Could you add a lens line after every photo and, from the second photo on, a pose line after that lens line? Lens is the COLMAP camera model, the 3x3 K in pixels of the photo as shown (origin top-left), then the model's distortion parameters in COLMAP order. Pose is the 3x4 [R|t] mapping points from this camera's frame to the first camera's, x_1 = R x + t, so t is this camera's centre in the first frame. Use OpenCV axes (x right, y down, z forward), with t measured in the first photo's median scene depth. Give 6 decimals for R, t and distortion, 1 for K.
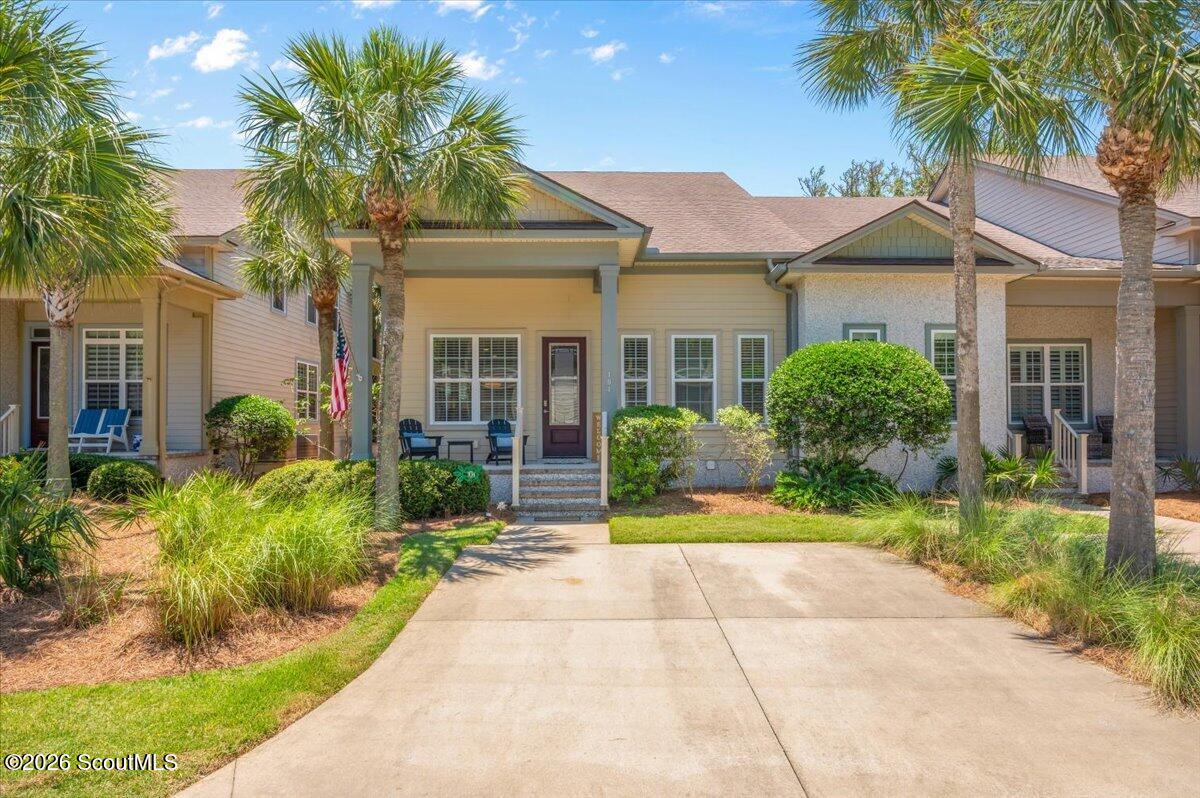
lens RADIAL K [[642.2, 0, 600.0], [0, 642.2, 399.0], [0, 0, 1]] dist [-0.002155, -0.002123]
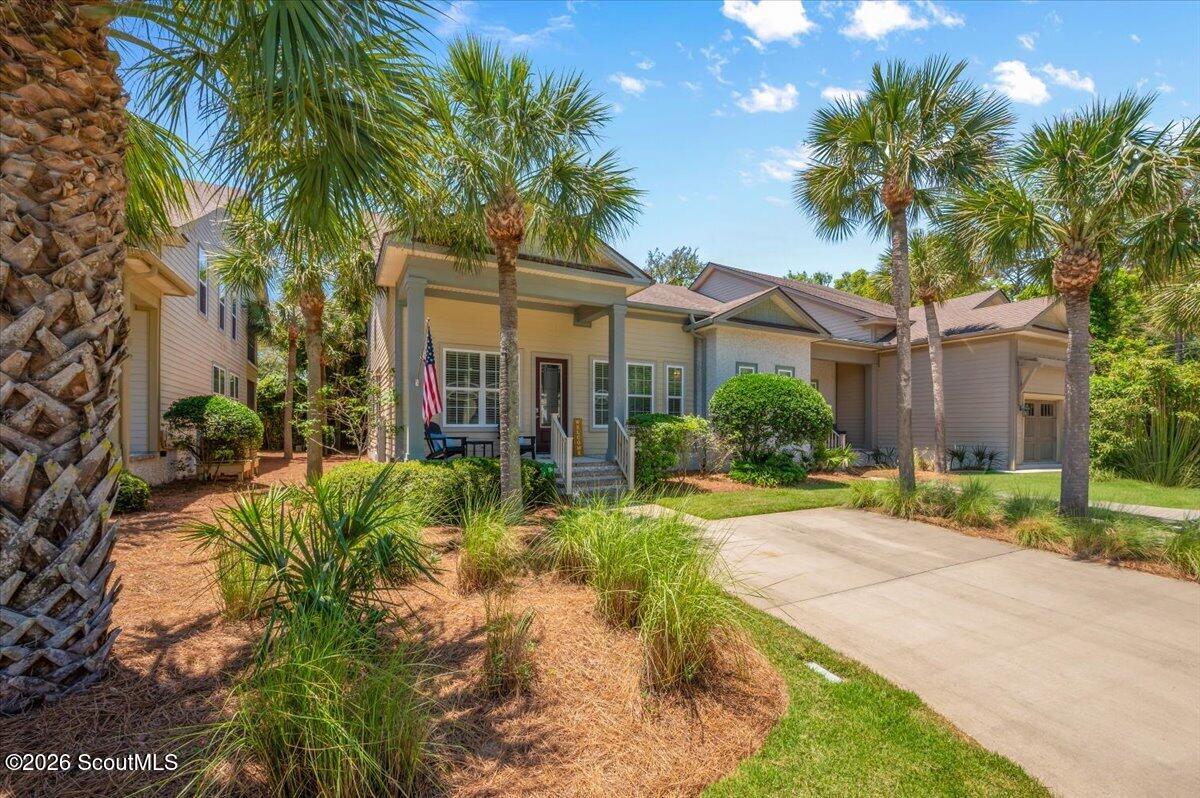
lens RADIAL K [[438.3, 0, 601.6], [0, 438.3, 420.3], [0, 0, 1]] dist [-0.002863, -0.000008]
pose [[0.915579, 0.011312, 0.401980, -0.334431], [-0.021180, 0.999573, 0.020113, 0.006795], [-0.401581, -0.026929, 0.915428, 0.176608]]
